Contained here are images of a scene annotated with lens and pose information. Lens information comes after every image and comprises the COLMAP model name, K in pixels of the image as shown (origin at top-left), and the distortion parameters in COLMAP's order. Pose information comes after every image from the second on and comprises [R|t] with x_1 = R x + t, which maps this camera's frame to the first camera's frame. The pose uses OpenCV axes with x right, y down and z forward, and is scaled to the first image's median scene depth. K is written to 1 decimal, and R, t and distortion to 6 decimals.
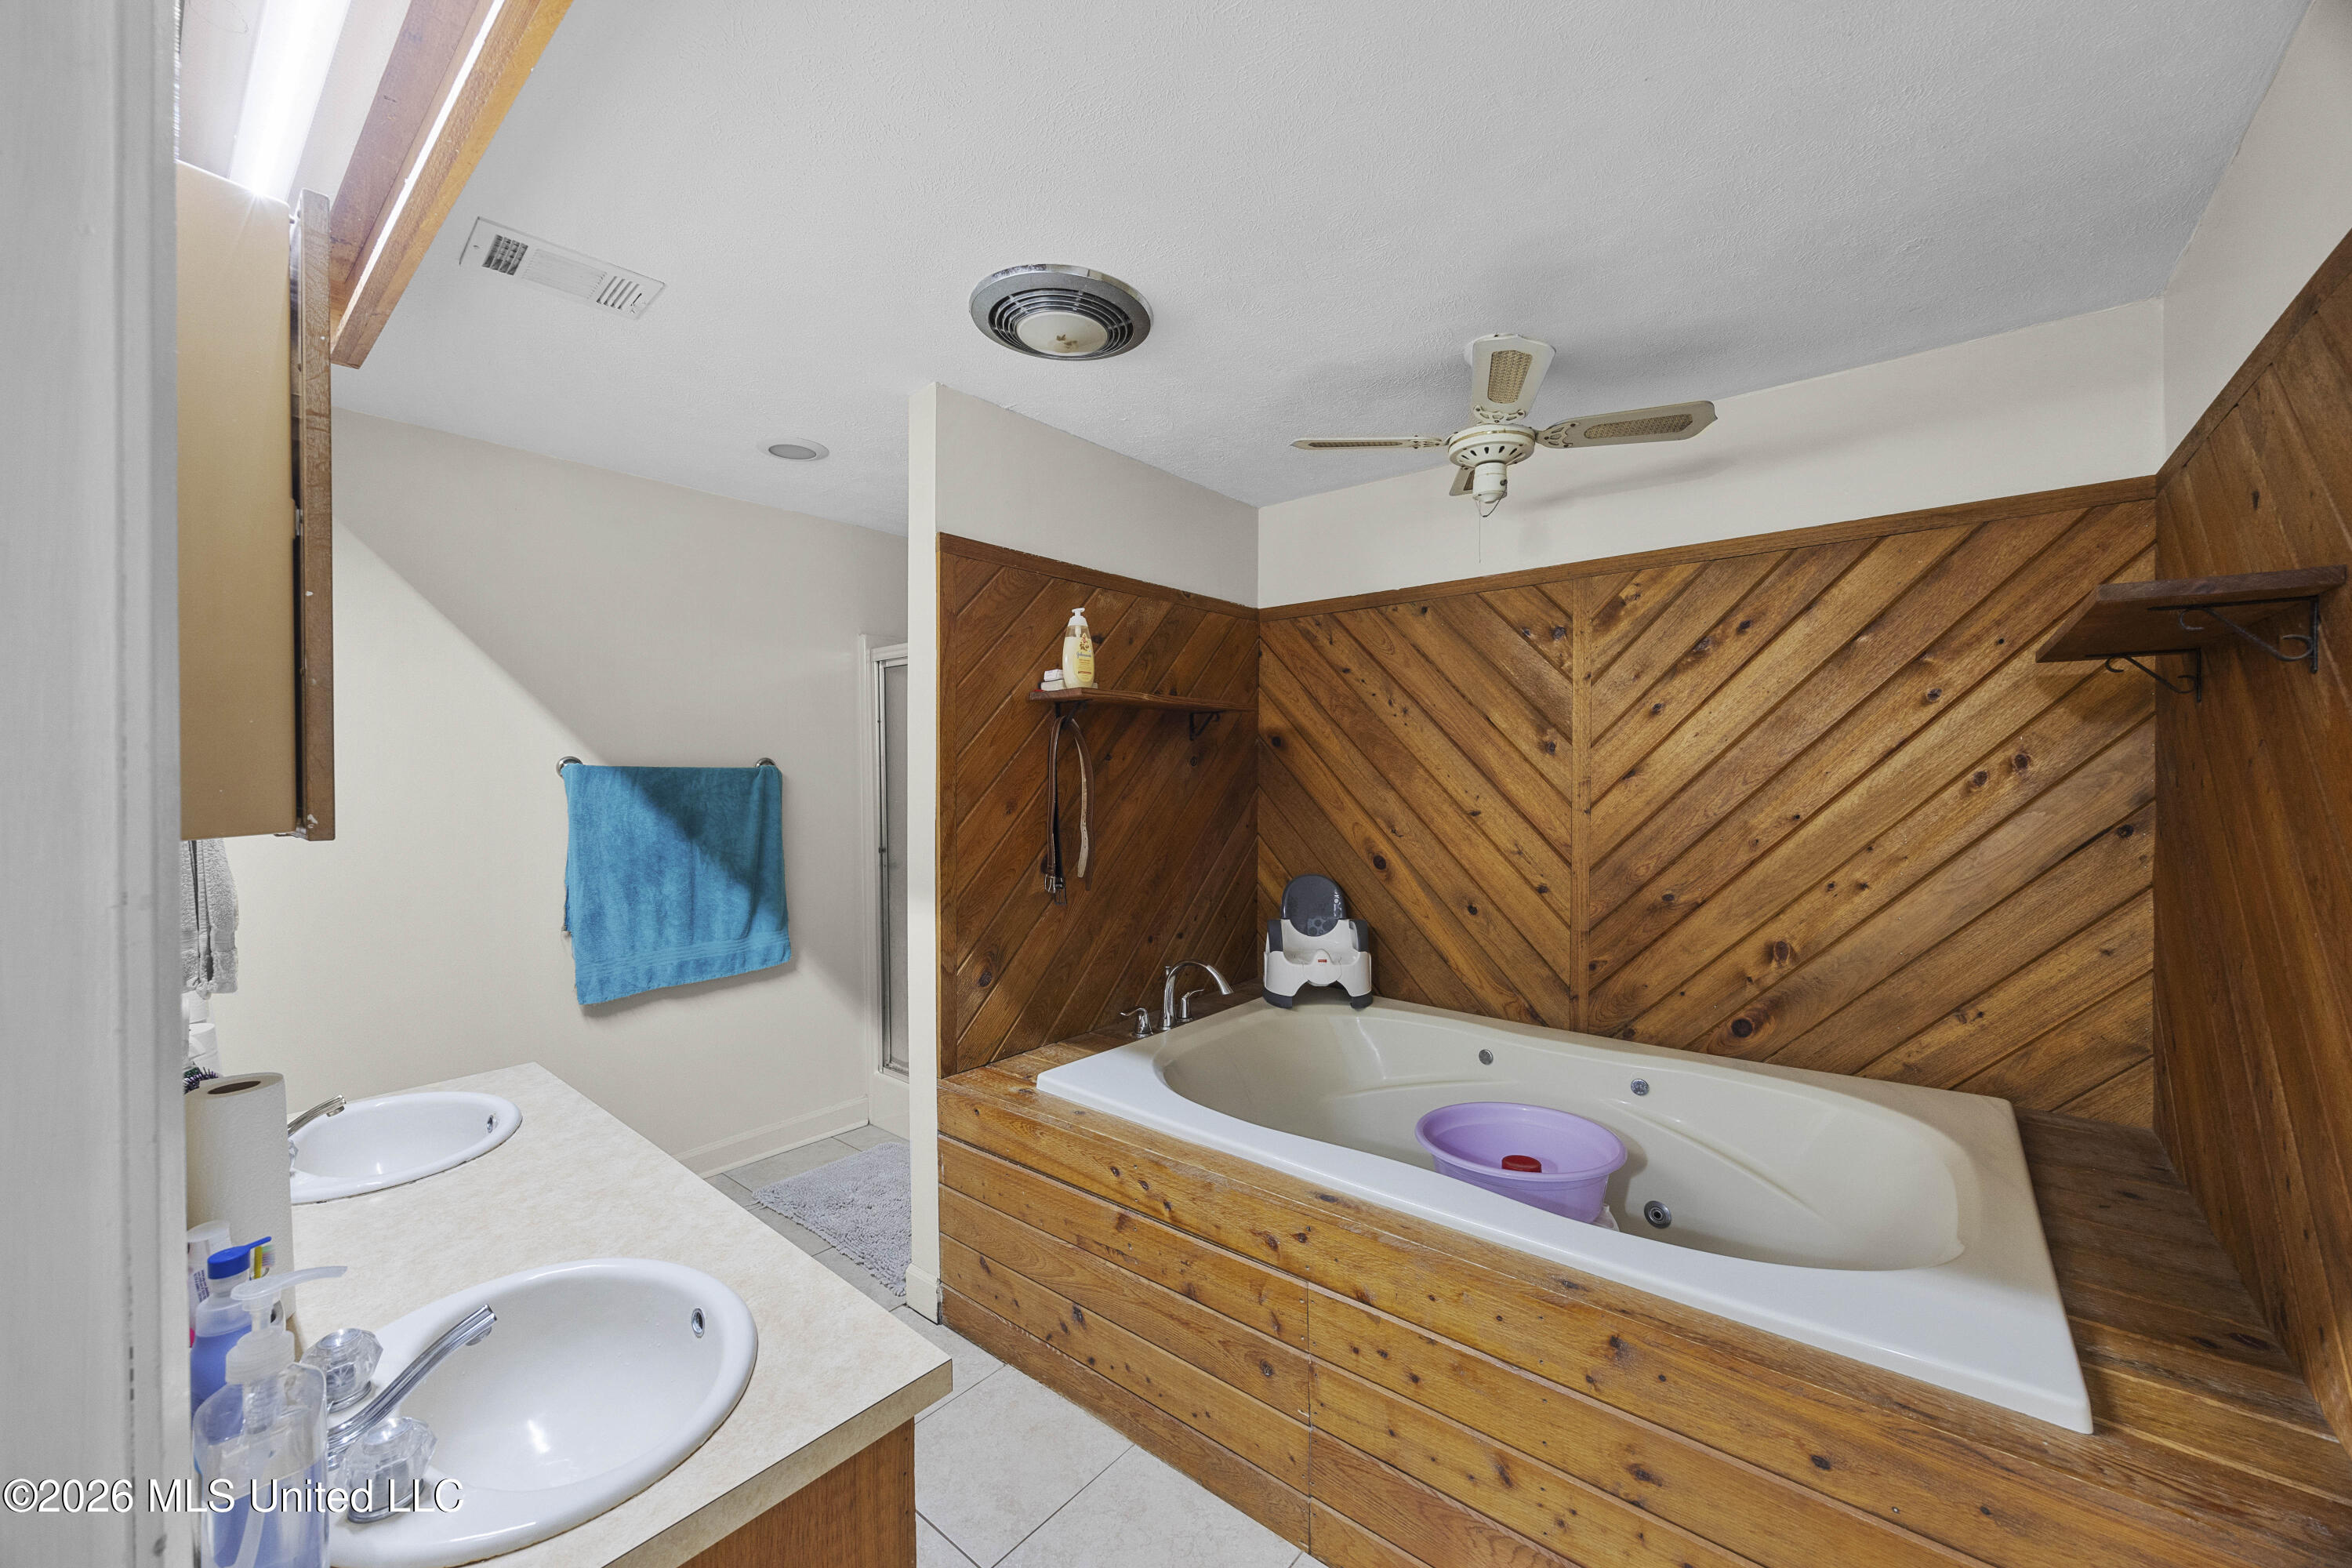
lens RADIAL K [[893.7, 0, 1177.4], [0, 893.7, 779.7], [0, 0, 1]] dist [-0.001659, -0.001398]
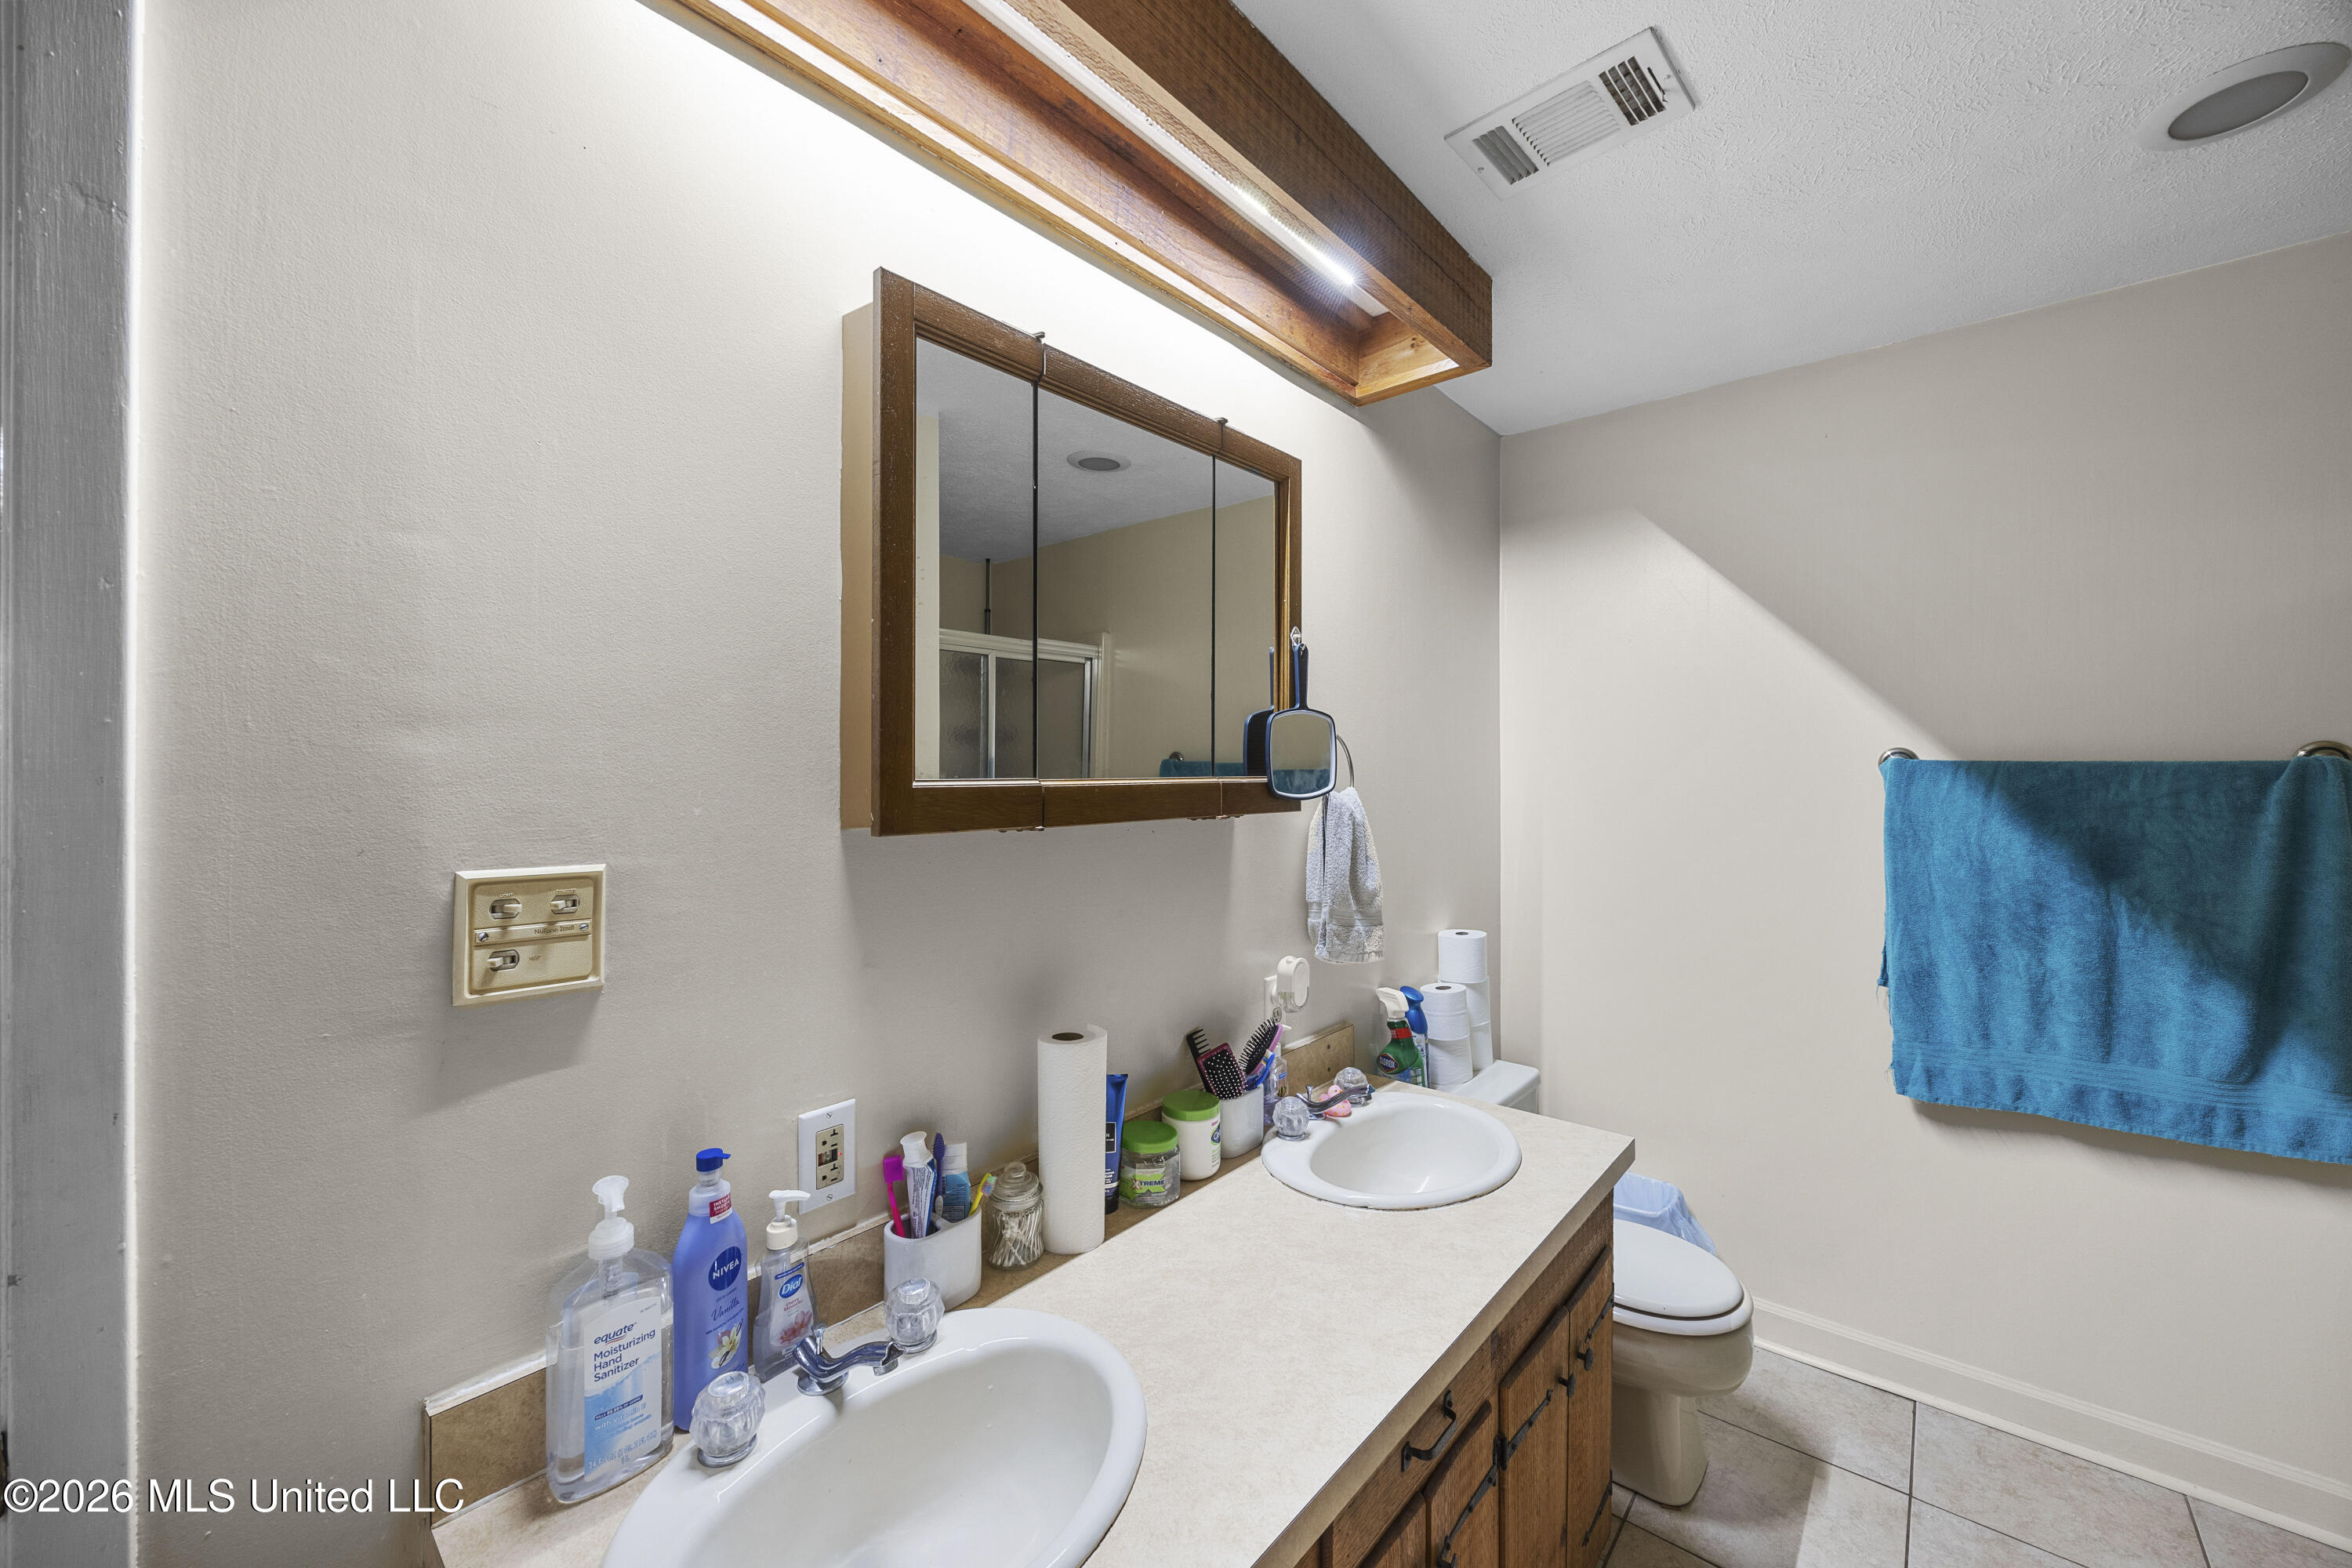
lens RADIAL K [[893.7, 0, 1178.9], [0, 893.7, 773.9], [0, 0, 1]] dist [-0.001659, -0.001398]
pose [[-0.015805, -0.001123, -0.999874, 0.052931], [-0.012946, 0.999916, -0.000919, 0.002752], [0.999791, 0.012930, -0.015818, 0.407230]]
